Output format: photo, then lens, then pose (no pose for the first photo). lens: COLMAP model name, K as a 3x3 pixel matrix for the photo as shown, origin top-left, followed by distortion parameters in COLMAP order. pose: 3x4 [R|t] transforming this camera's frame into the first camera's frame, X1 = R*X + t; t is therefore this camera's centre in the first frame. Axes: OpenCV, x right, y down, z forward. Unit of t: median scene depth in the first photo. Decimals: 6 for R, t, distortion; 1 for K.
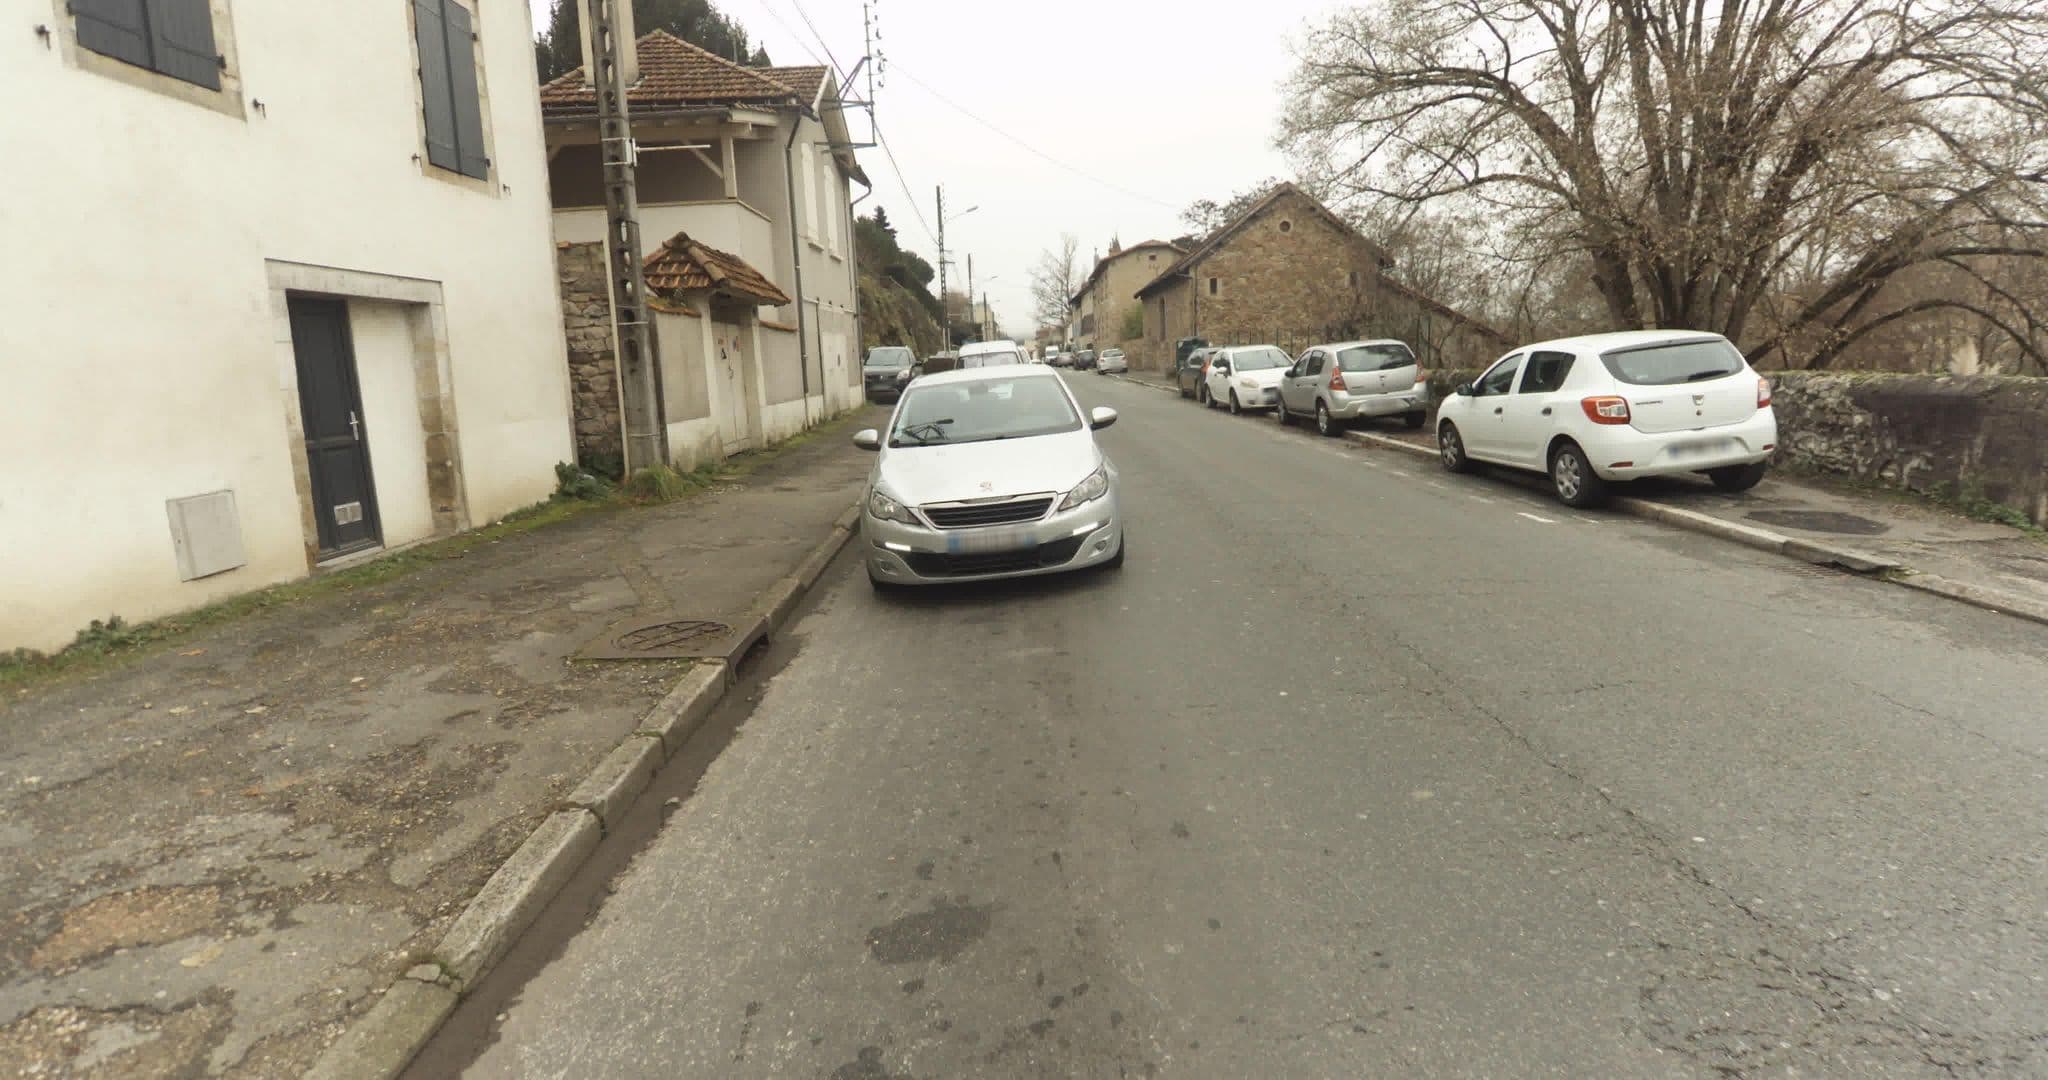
lens RADIAL K [[990.8, 0, 1023.1], [0, 990.8, 544.7], [0, 0, 1]] dist [-0.041113, -0.000528]
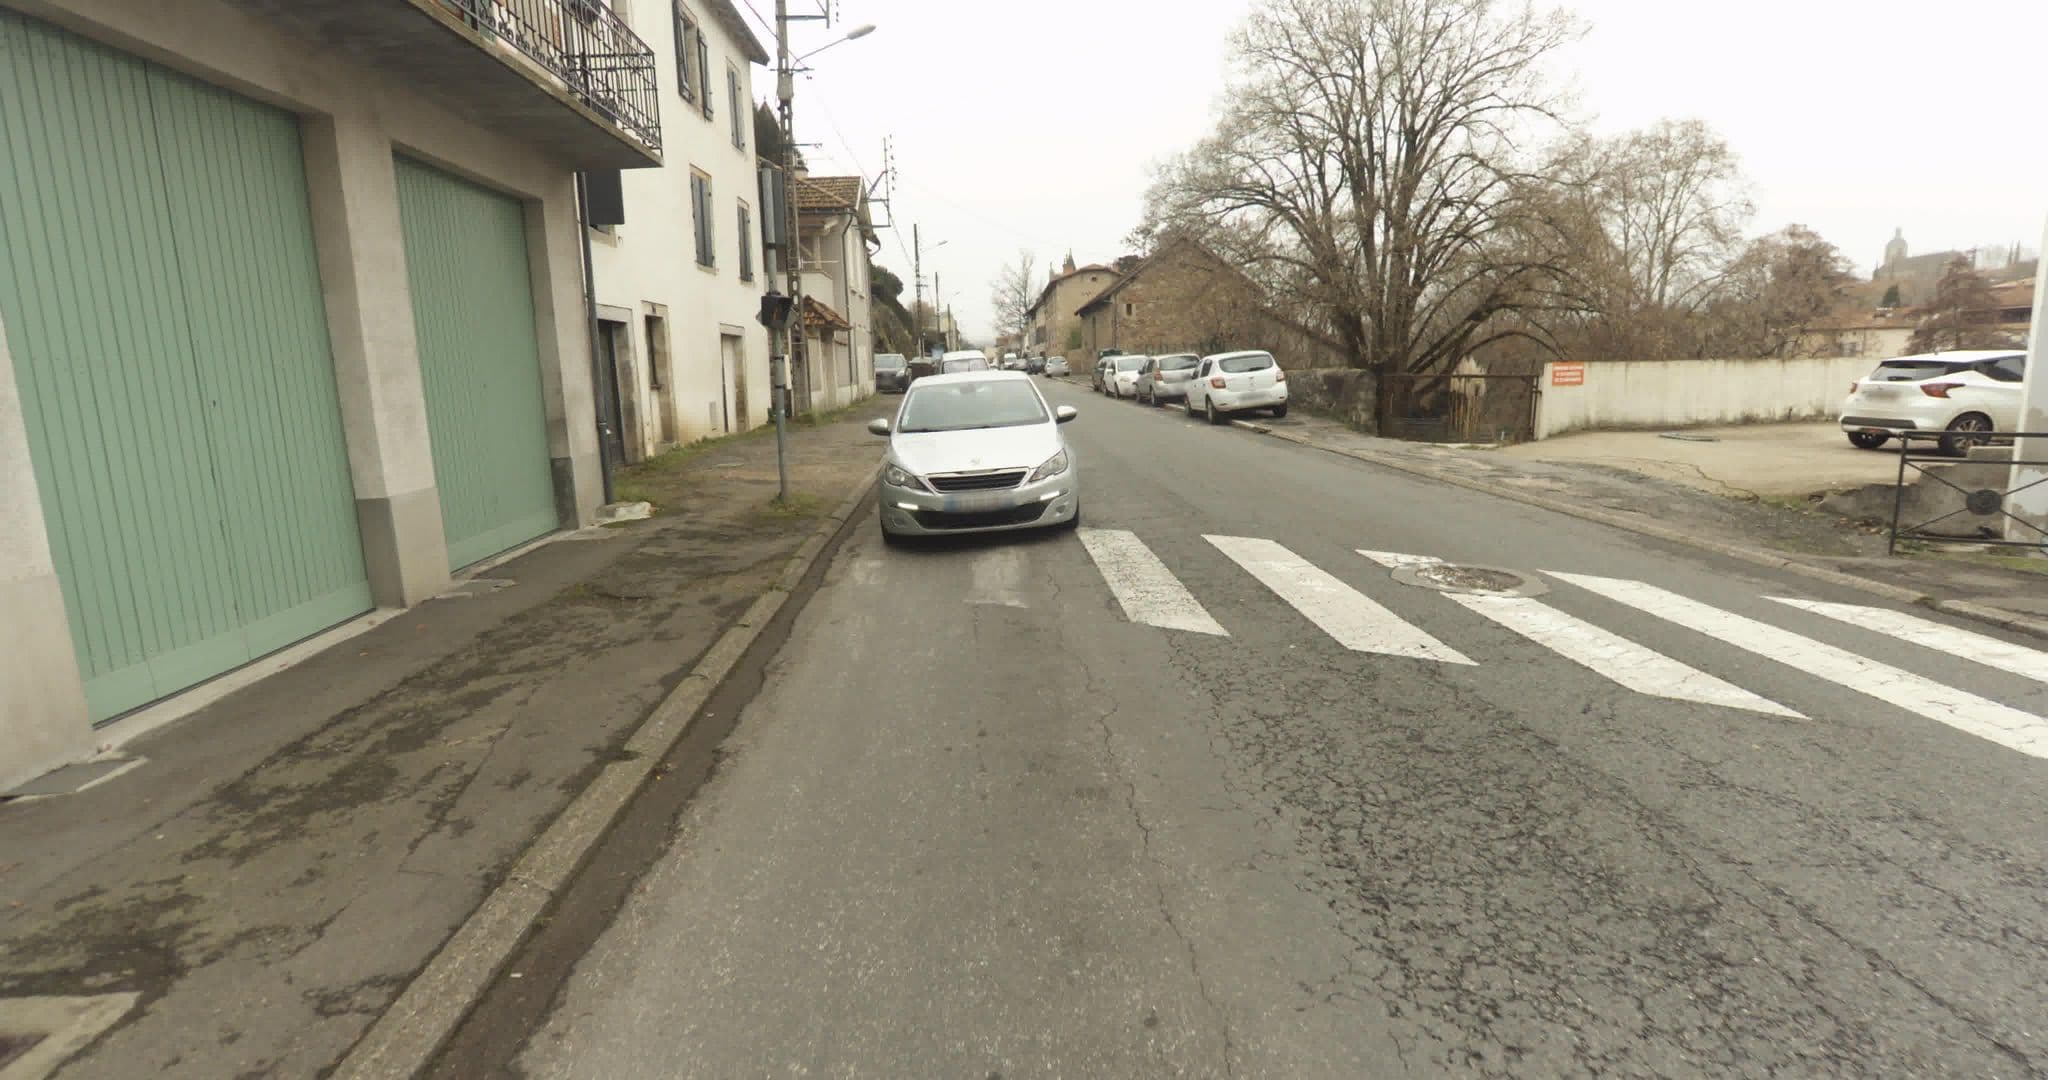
lens RADIAL K [[990.8, 0, 1025.6], [0, 990.8, 538.9], [0, 0, 1]] dist [-0.041113, -0.000528]
pose [[0.999106, 0.001273, 0.042248, 0.000512], [-0.000755, 0.999924, -0.012276, 0.073138], [-0.042261, 0.012233, 0.999032, -0.374811]]
